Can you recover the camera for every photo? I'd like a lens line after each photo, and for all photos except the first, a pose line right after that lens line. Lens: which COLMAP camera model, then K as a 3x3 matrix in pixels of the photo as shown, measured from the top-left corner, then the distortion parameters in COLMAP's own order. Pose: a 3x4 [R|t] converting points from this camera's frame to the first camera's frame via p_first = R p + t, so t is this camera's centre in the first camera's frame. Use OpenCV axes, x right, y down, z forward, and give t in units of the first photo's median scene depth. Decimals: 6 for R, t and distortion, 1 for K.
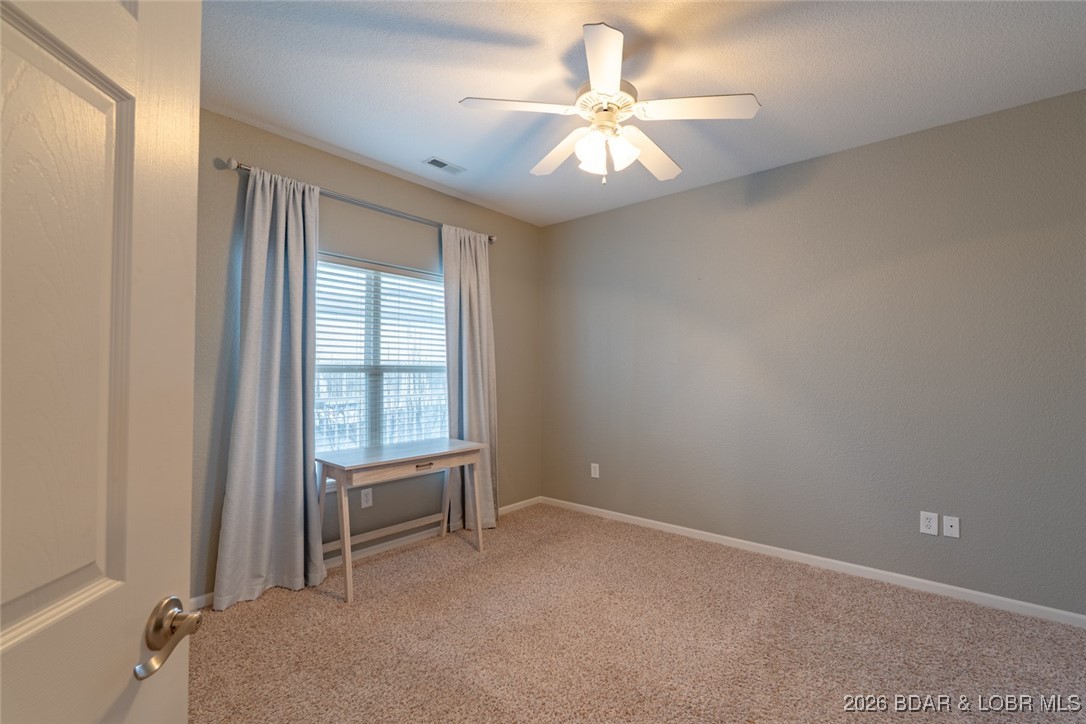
lens RADIAL K [[500.5, 0, 541.6], [0, 500.5, 363.3], [0, 0, 1]] dist [-0.001328, 0.000283]
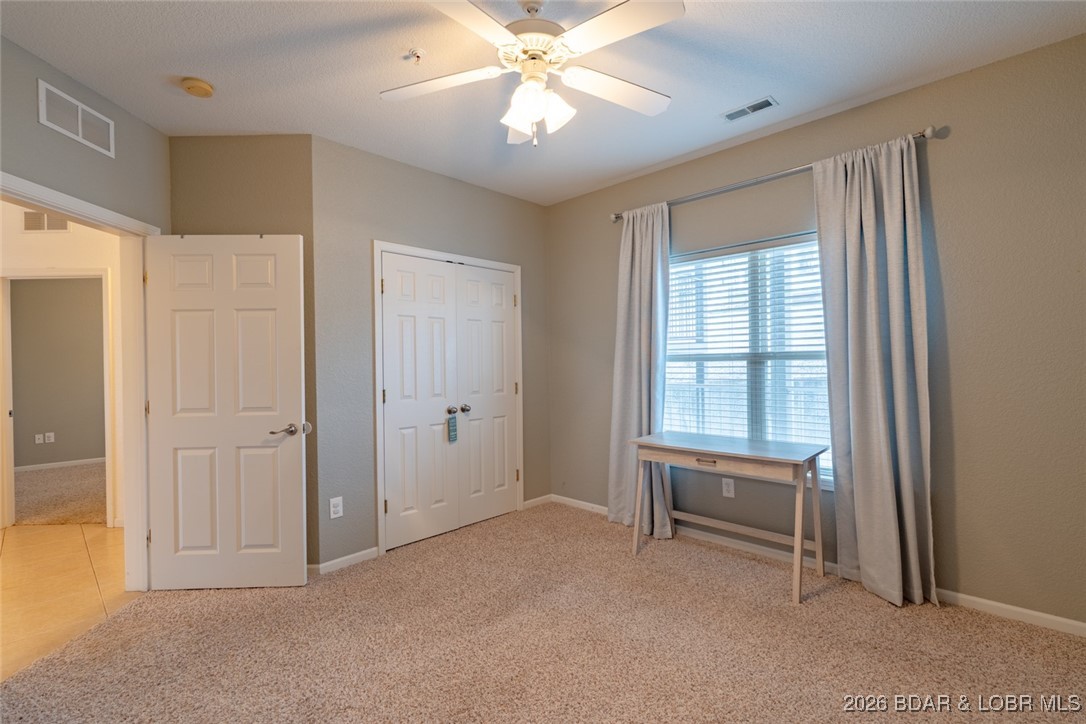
lens RADIAL K [[500.5, 0, 541.6], [0, 500.5, 363.3], [0, 0, 1]] dist [-0.001328, 0.000283]
pose [[-0.096896, 0.000986, -0.995294, 0.640836], [0.035082, 0.999381, -0.002425, 0.012572], [0.994676, -0.035152, -0.096870, 0.705614]]
